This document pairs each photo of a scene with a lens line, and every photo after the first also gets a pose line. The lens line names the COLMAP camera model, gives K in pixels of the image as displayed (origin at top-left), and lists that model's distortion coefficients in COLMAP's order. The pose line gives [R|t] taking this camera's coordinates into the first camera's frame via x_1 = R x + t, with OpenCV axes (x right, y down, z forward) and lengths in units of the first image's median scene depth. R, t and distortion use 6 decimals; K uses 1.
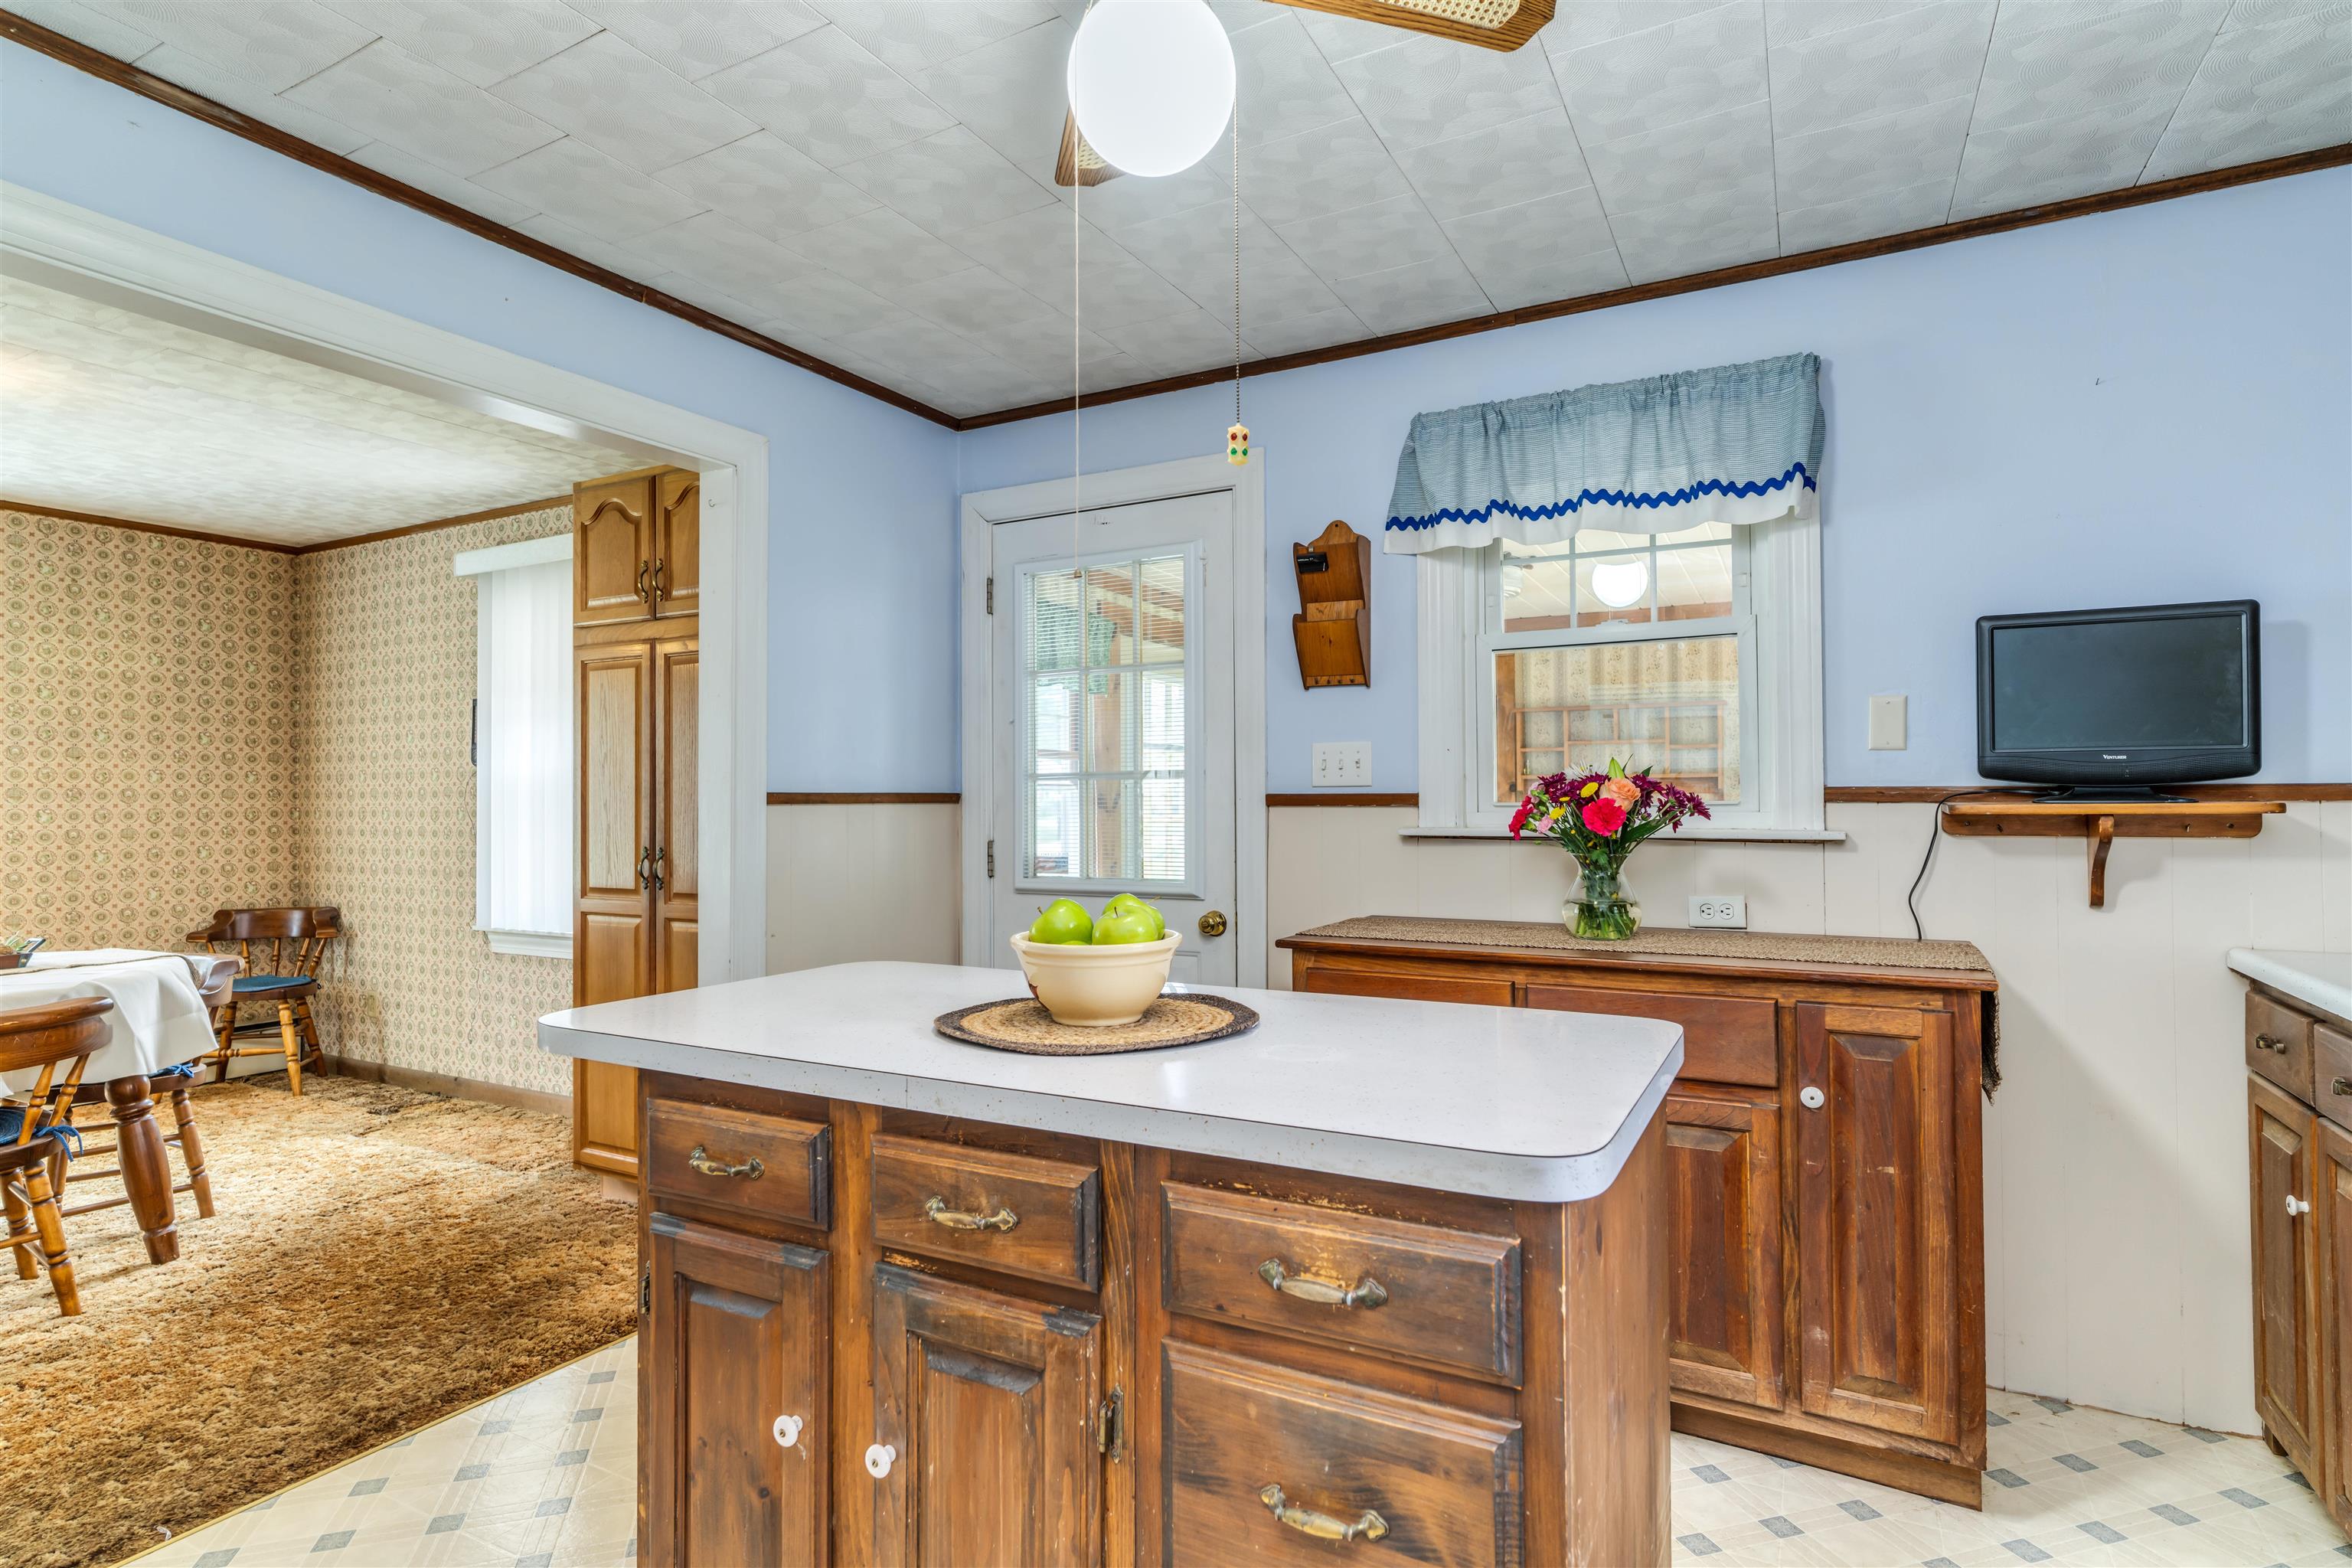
lens RADIAL K [[1204.4, 0, 1181.7], [0, 1204.4, 806.3], [0, 0, 1]] dist [0.003894, 0.001065]
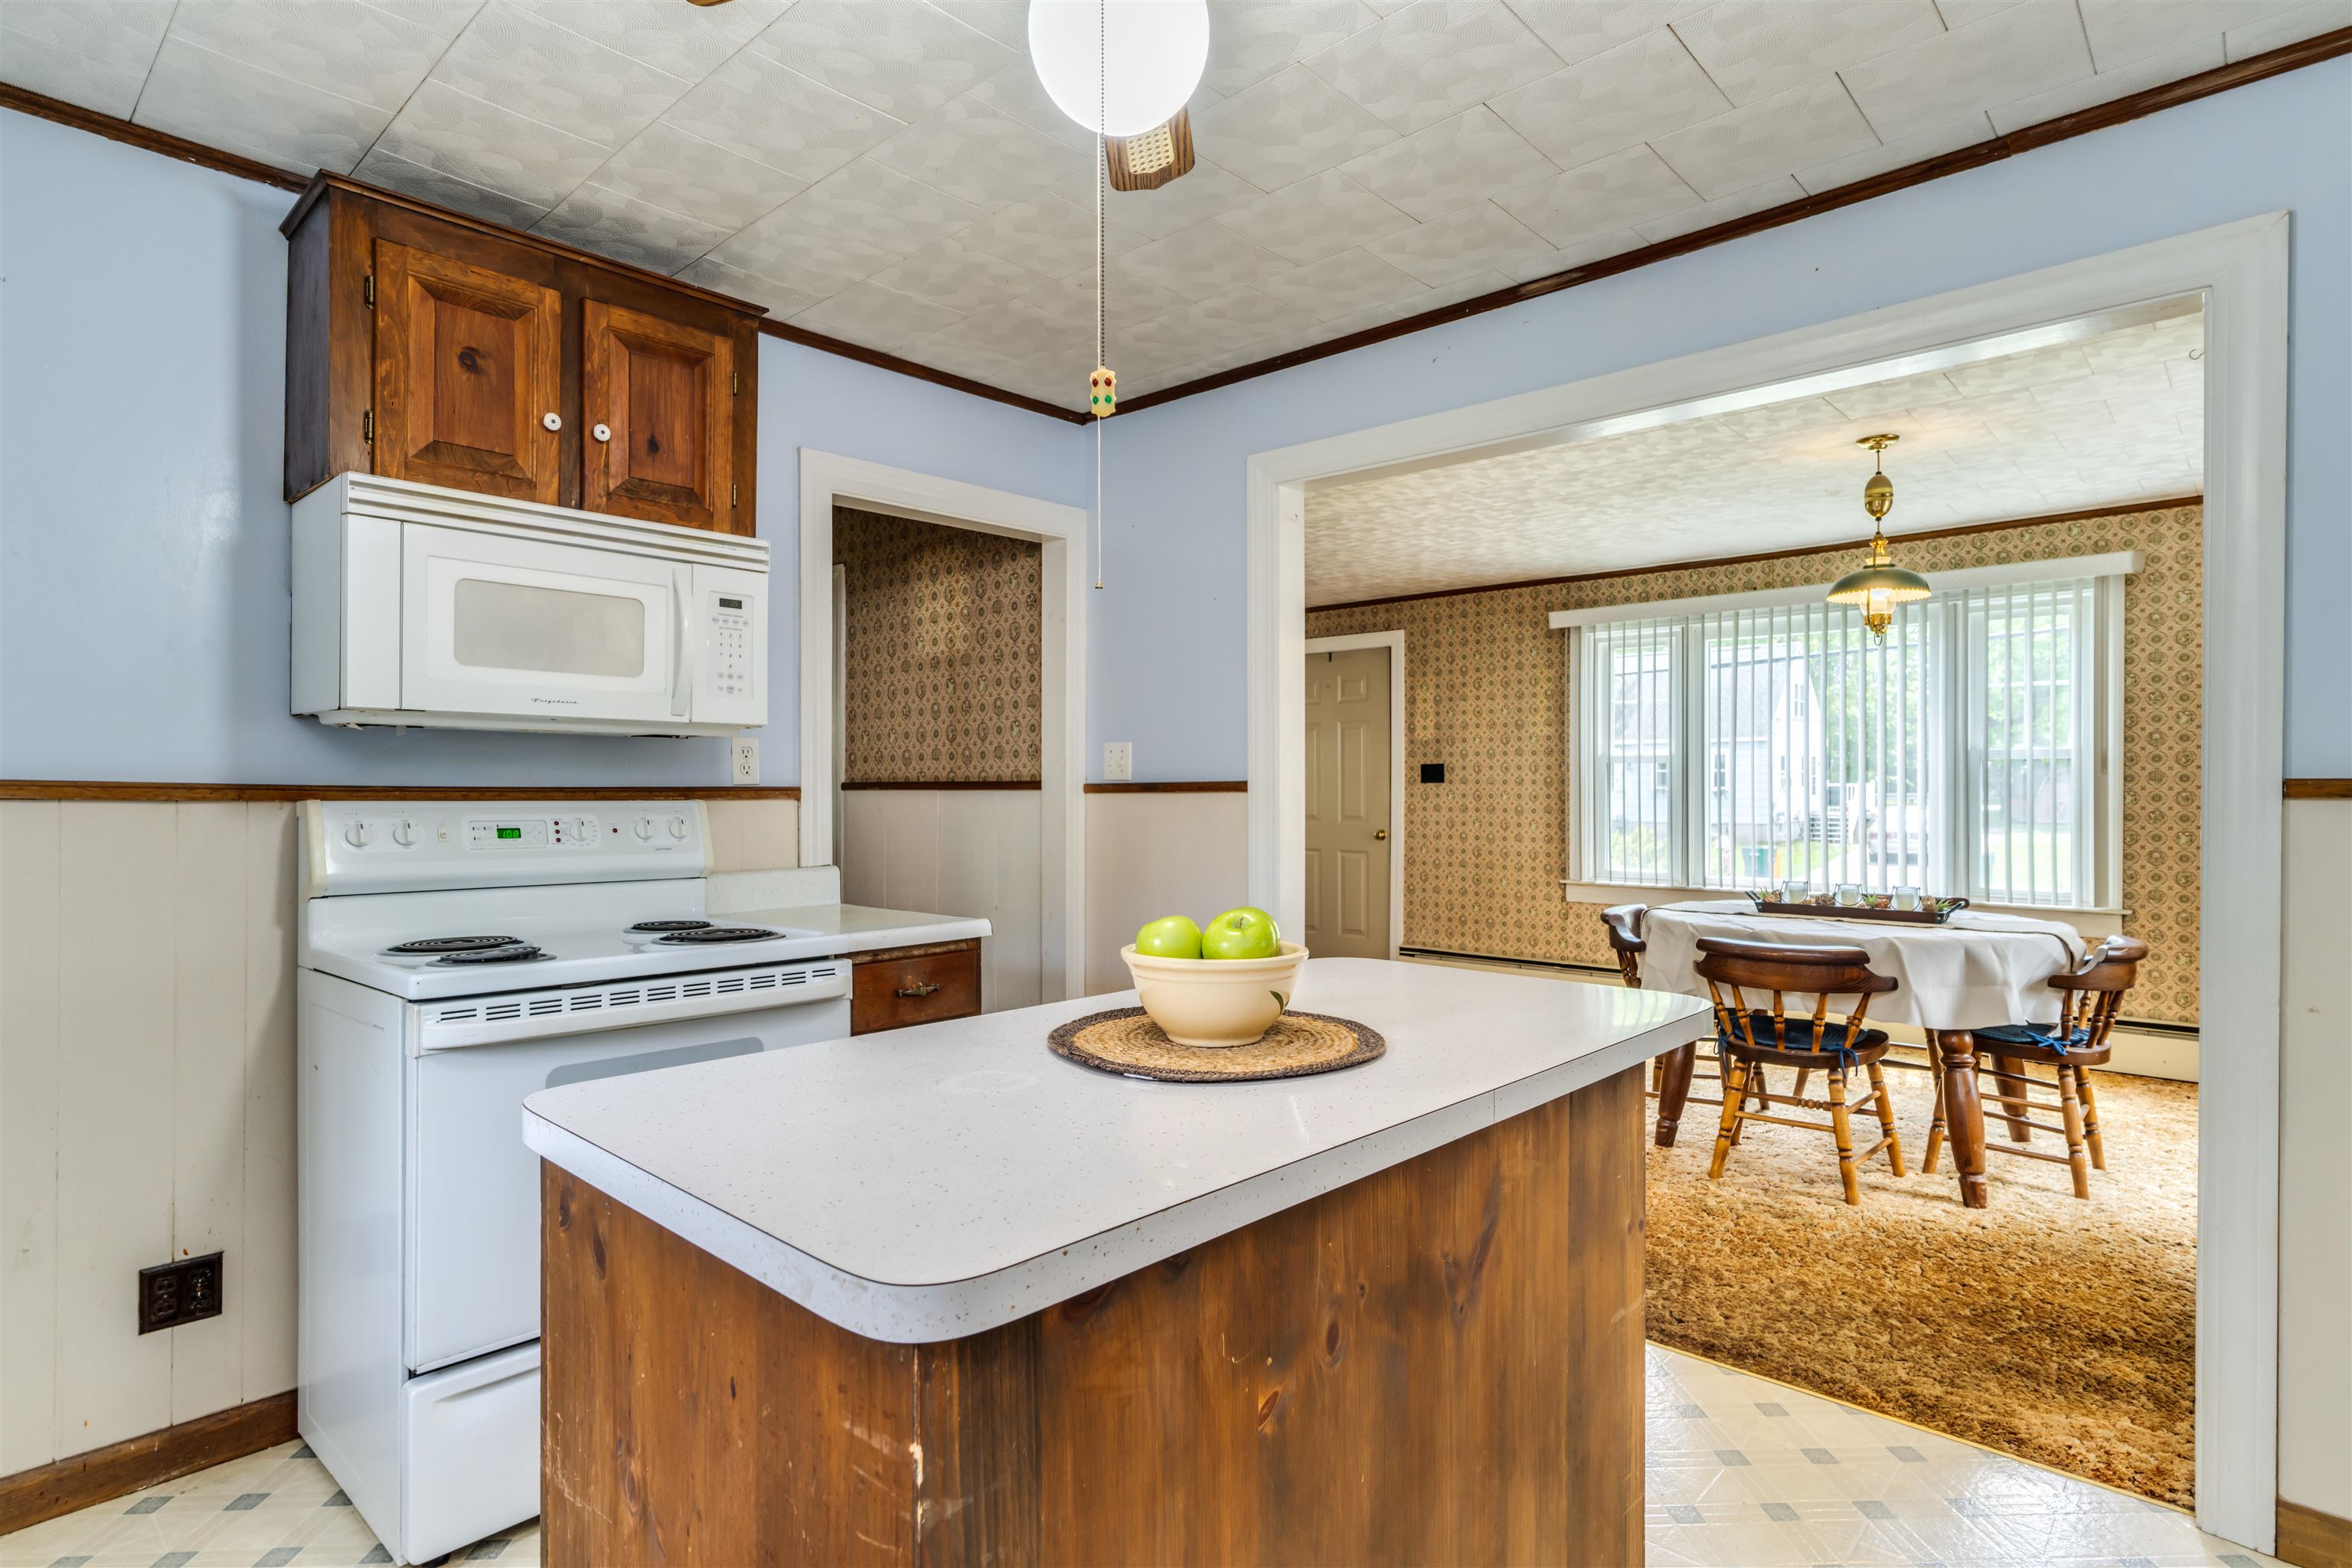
lens RADIAL K [[1204.4, 0, 1162.3], [0, 1204.4, 783.8], [0, 0, 1]] dist [0.003894, 0.001065]
pose [[-0.265544, 0.001073, -0.964098, 0.433997], [0.000584, 0.999999, 0.000952, -0.006549], [0.964099, -0.000310, -0.265544, 0.633079]]
